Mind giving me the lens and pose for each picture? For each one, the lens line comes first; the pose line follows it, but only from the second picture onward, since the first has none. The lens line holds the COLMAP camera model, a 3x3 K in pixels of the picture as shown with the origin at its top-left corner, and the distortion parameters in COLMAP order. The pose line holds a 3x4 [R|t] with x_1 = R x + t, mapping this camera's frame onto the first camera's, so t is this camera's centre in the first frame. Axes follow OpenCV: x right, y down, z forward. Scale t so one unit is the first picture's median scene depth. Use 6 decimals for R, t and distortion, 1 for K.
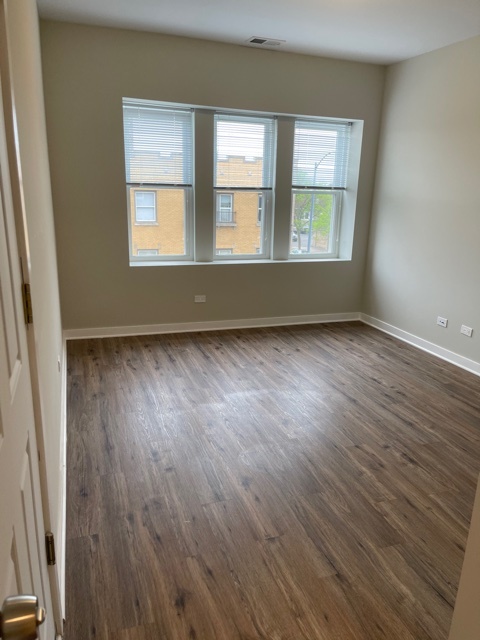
lens RADIAL K [[482.3, 0, 238.8], [0, 482.3, 331.8], [0, 0, 1]] dist [0.035408, -0.003150]
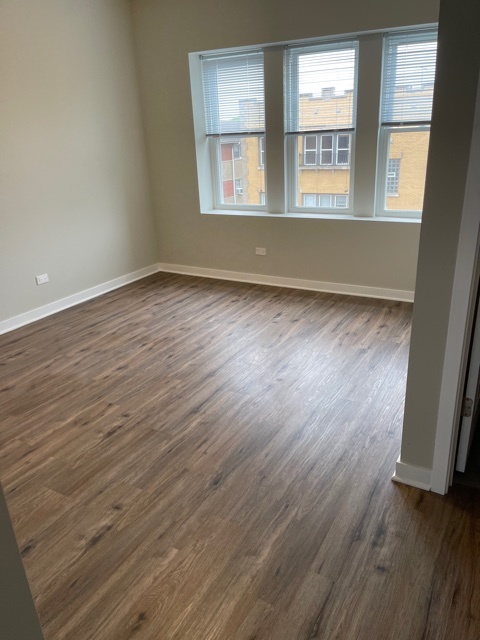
lens RADIAL K [[482.3, 0, 238.8], [0, 482.3, 331.8], [0, 0, 1]] dist [0.035408, -0.003150]
pose [[0.651426, 0.236779, -0.720818, 0.695955], [-0.155750, 0.971556, 0.178387, -0.083751], [0.742554, -0.003939, 0.669775, 0.326130]]
